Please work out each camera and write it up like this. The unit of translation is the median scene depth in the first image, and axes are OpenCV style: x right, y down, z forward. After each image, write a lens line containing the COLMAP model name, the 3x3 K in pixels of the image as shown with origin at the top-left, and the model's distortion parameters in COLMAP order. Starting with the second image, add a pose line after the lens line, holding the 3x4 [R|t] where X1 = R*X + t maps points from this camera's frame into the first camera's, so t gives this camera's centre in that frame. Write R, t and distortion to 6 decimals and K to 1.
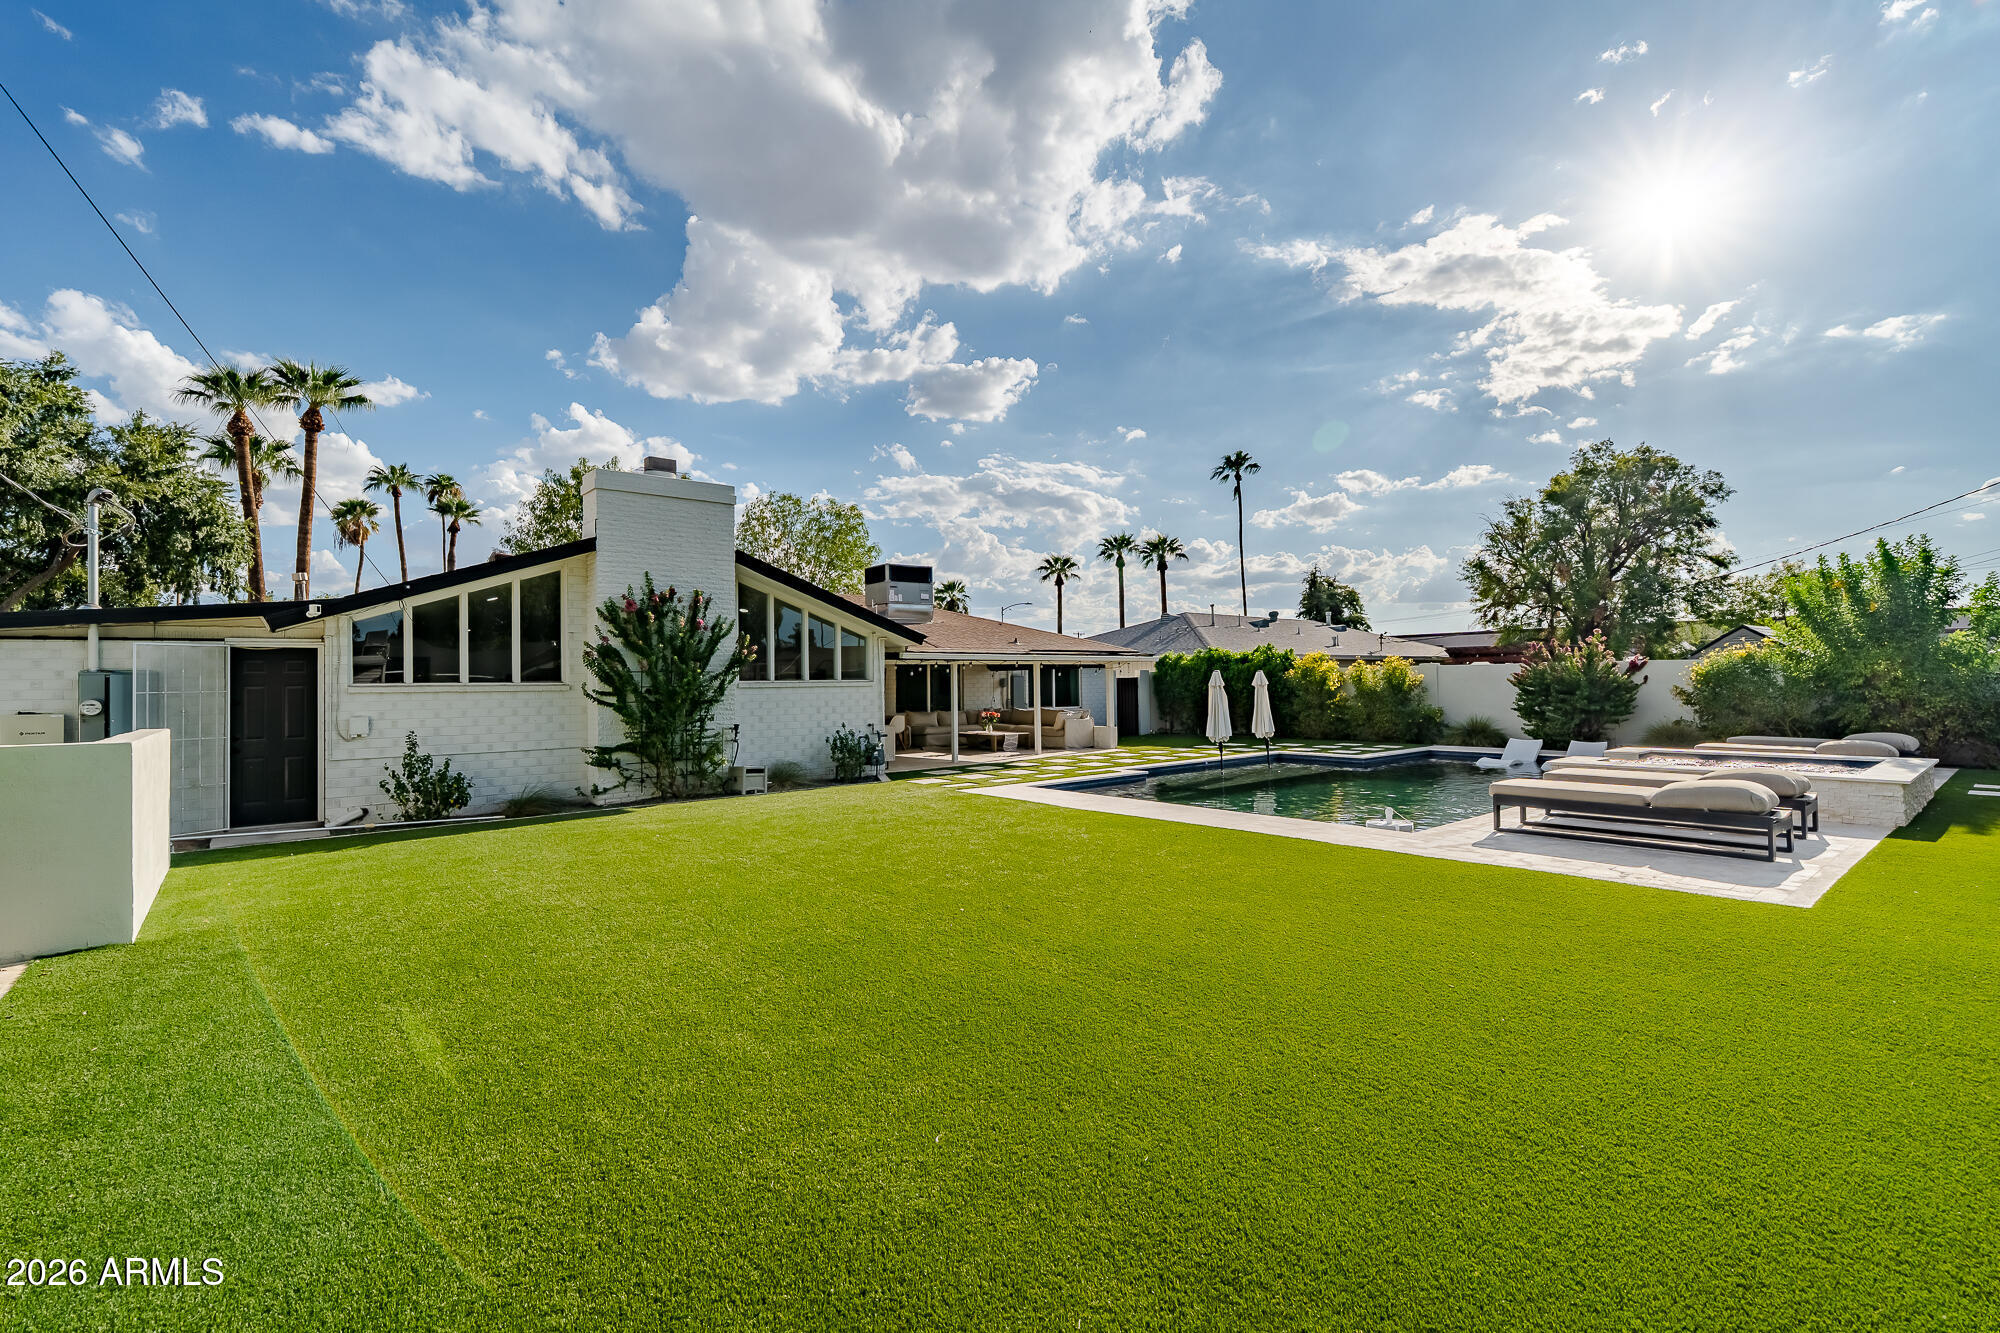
lens RADIAL K [[900.0, 0, 1001.7], [0, 900.0, 660.9], [0, 0, 1]] dist [0.001347, 0.000010]
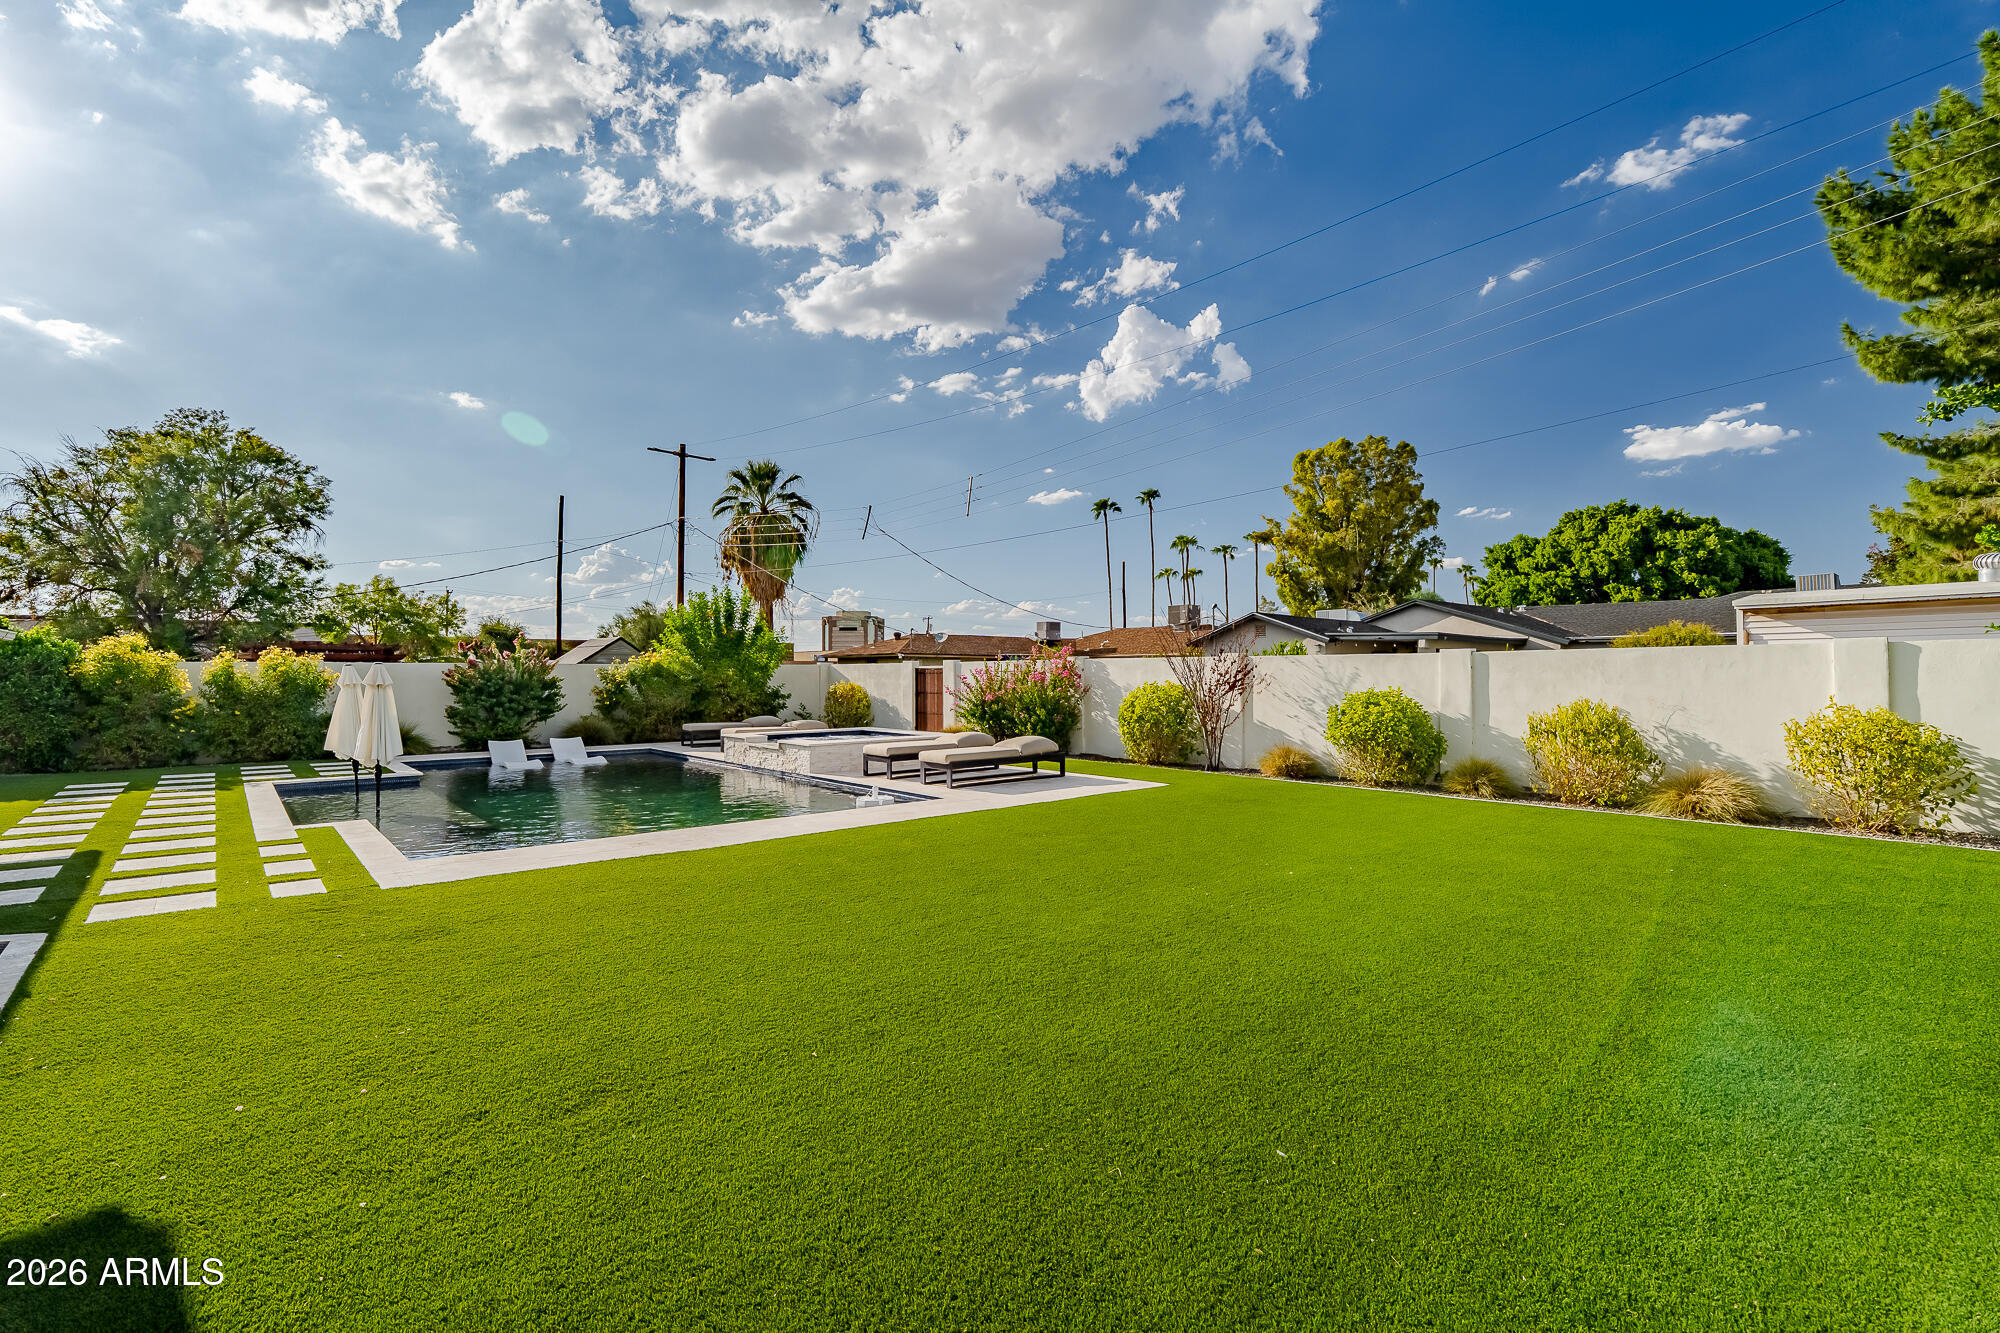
lens RADIAL K [[895.2, 0, 1001.6], [0, 895.2, 659.7], [0, 0, 1]] dist [-0.007951, 0.000821]
pose [[-0.020723, 0.031568, 0.999287, -0.269304], [-0.021095, 0.999265, -0.032005, 0.012363], [-0.999563, -0.021743, -0.020042, 0.320664]]
